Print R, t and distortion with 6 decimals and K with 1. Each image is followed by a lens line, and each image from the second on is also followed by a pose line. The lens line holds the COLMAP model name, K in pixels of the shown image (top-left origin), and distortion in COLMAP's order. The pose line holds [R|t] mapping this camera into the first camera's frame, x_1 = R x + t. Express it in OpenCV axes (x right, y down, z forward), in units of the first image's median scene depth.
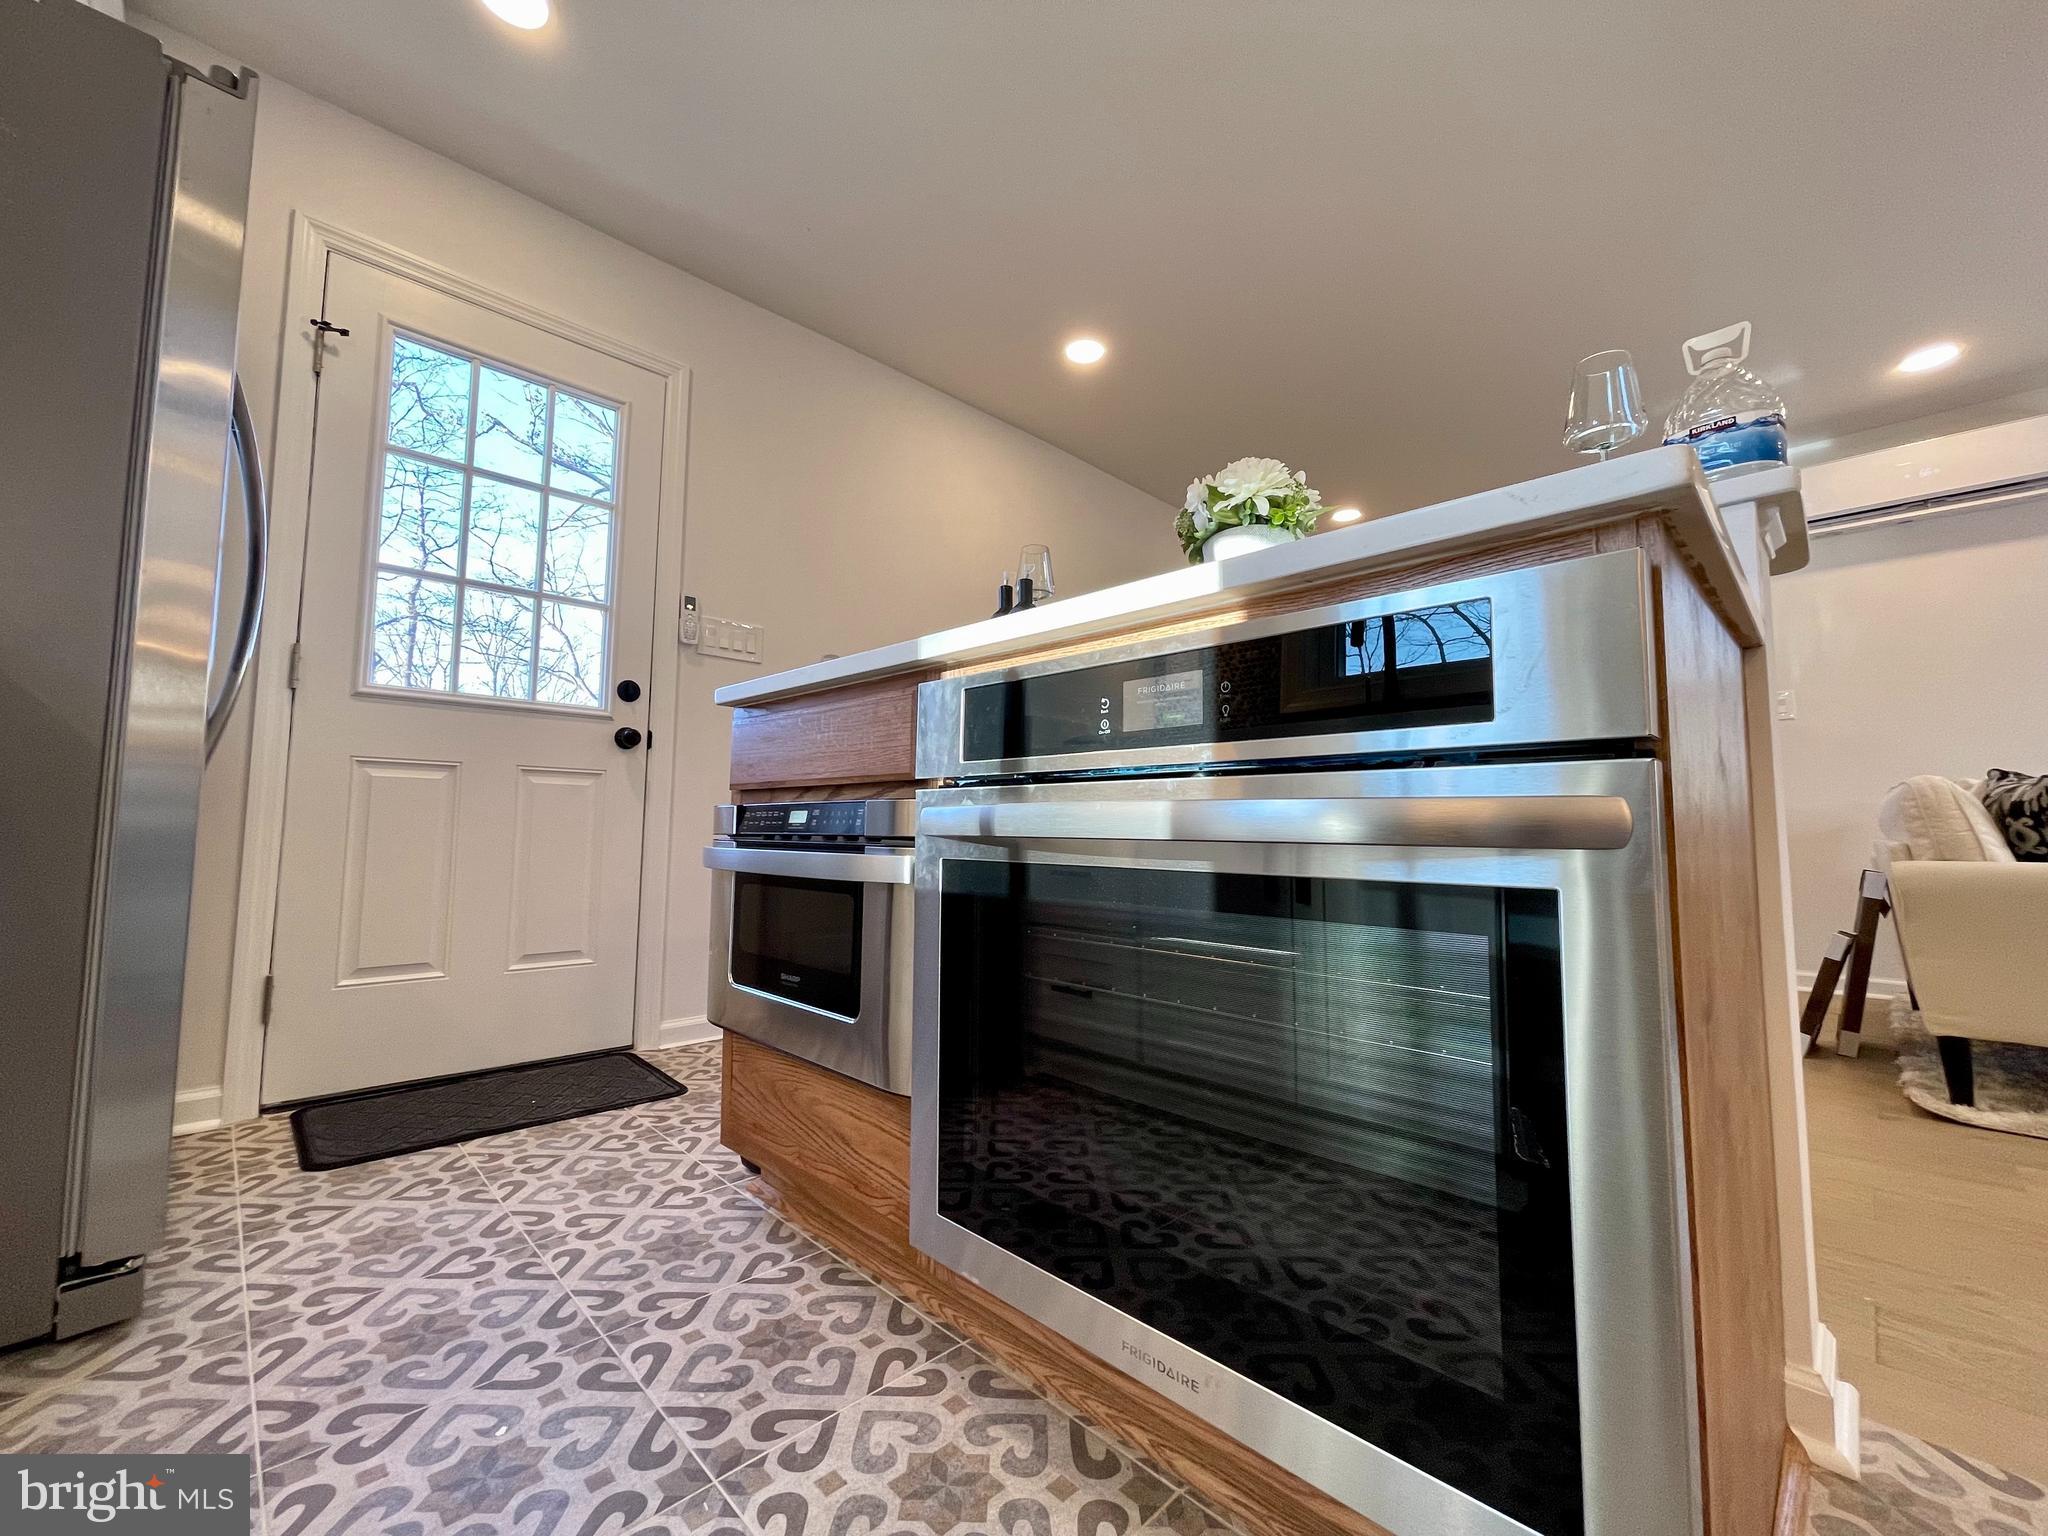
lens RADIAL K [[825.7, 0, 1012.6], [0, 825.7, 764.1], [0, 0, 1]] dist [-0.003108, 0.001330]
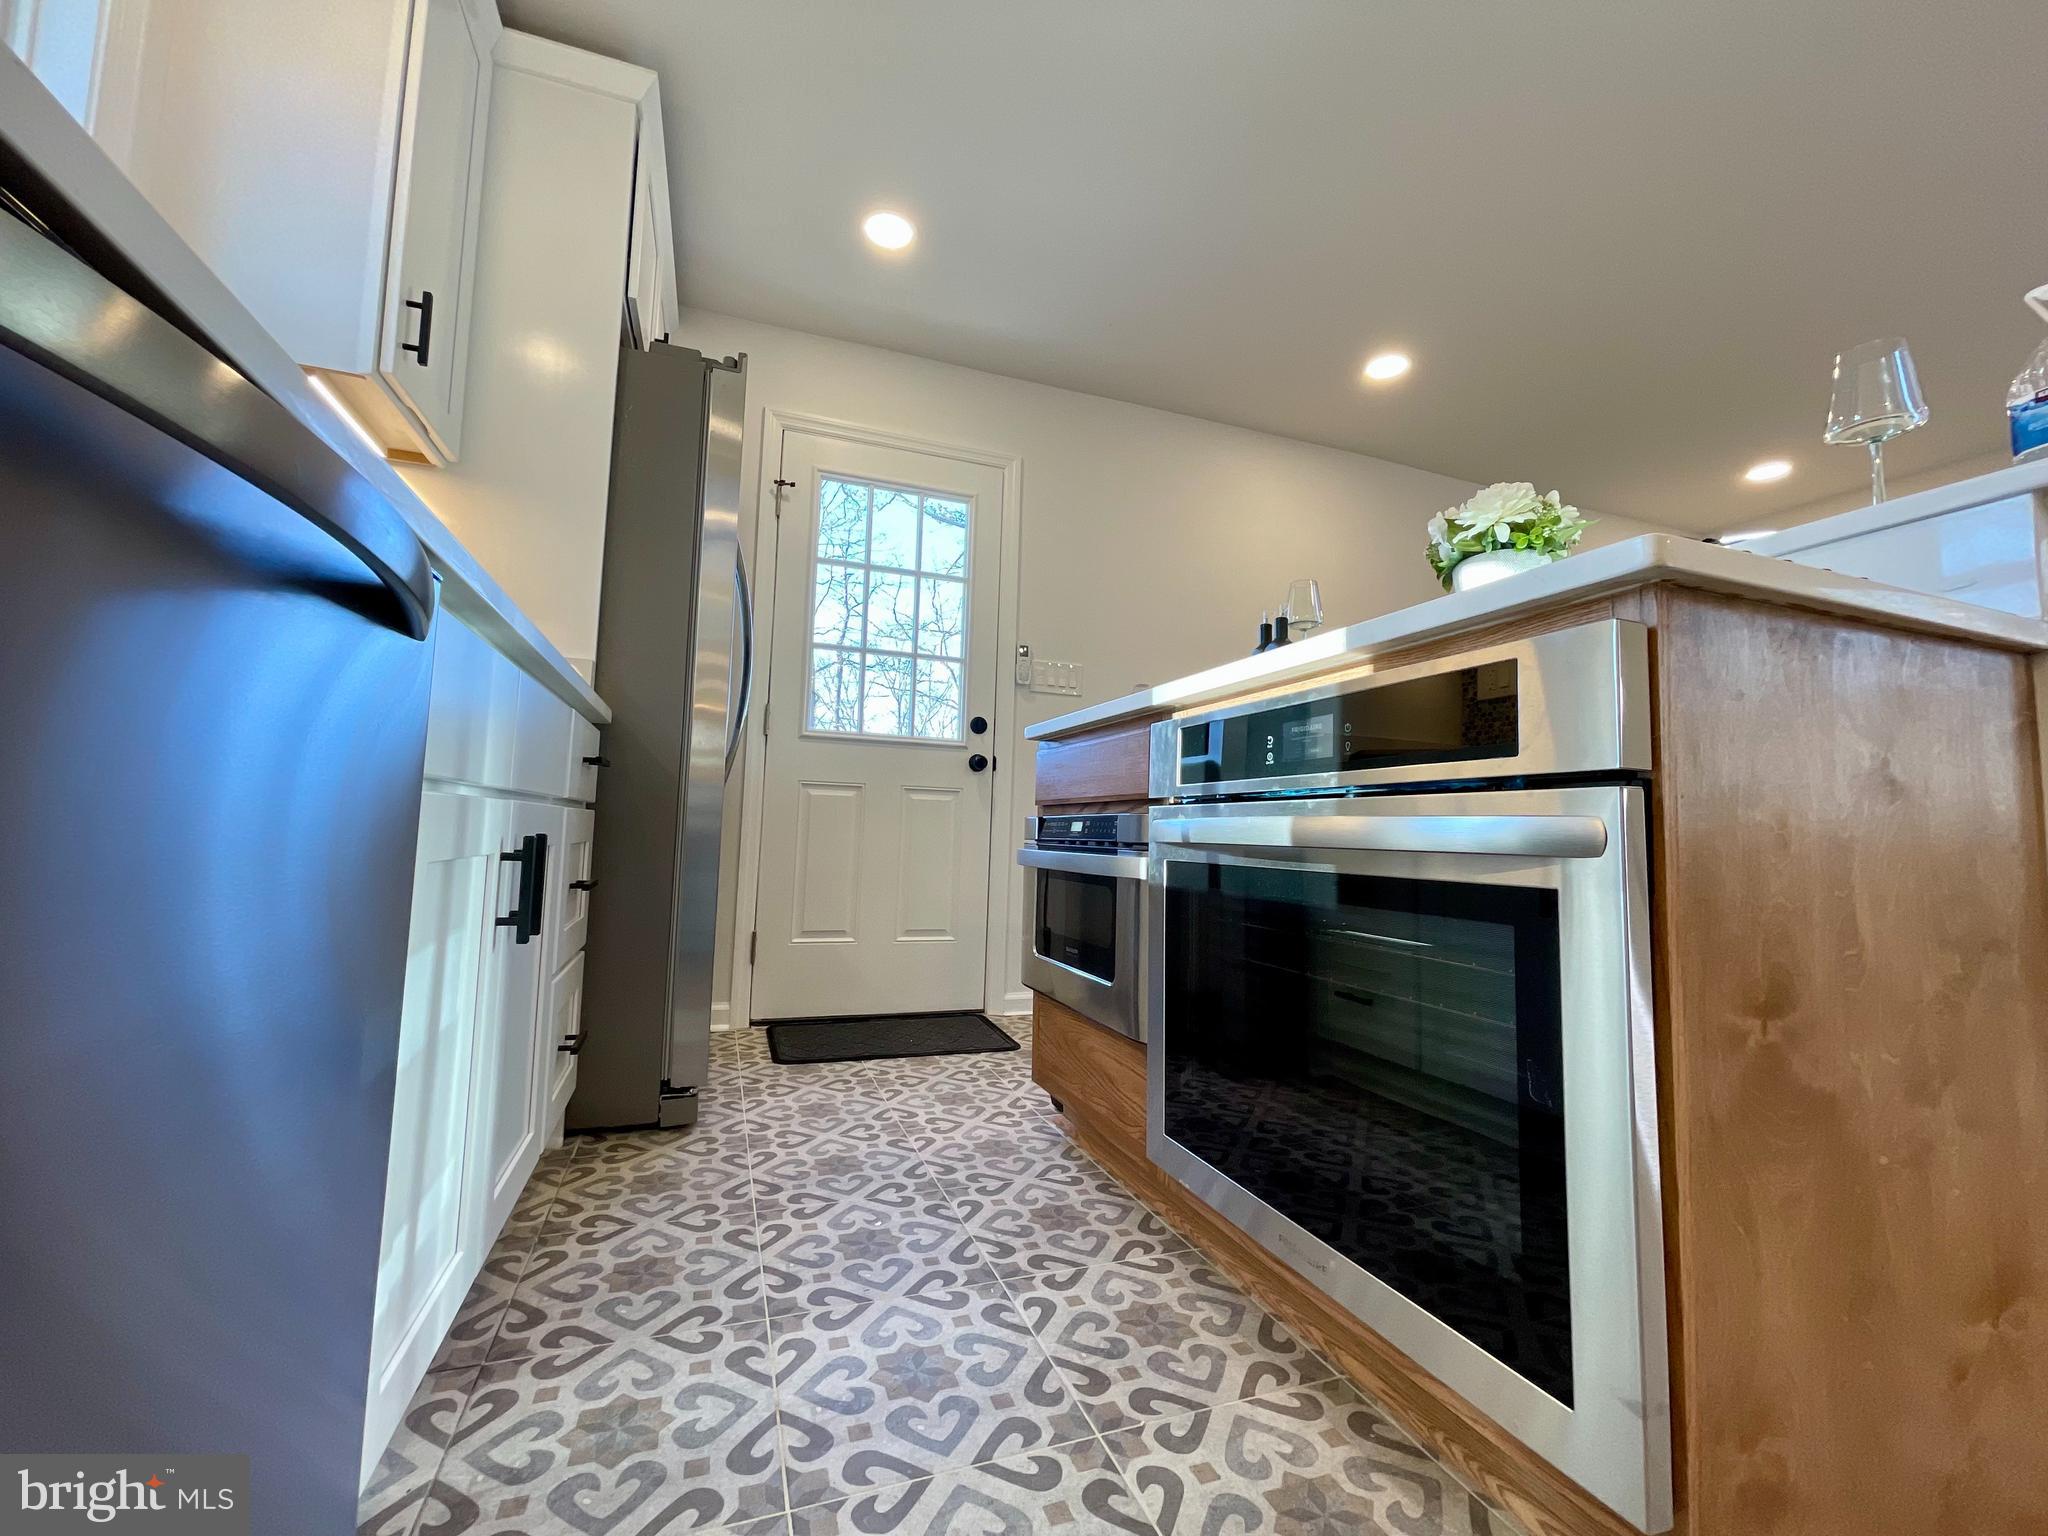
lens RADIAL K [[825.7, 0, 1020.9], [0, 825.7, 760.1], [0, 0, 1]] dist [-0.003108, 0.001330]
pose [[0.914759, -0.020423, -0.403483, 0.191242], [0.012473, 0.999673, -0.022323, -0.013157], [0.403807, 0.015388, 0.914715, -0.228127]]
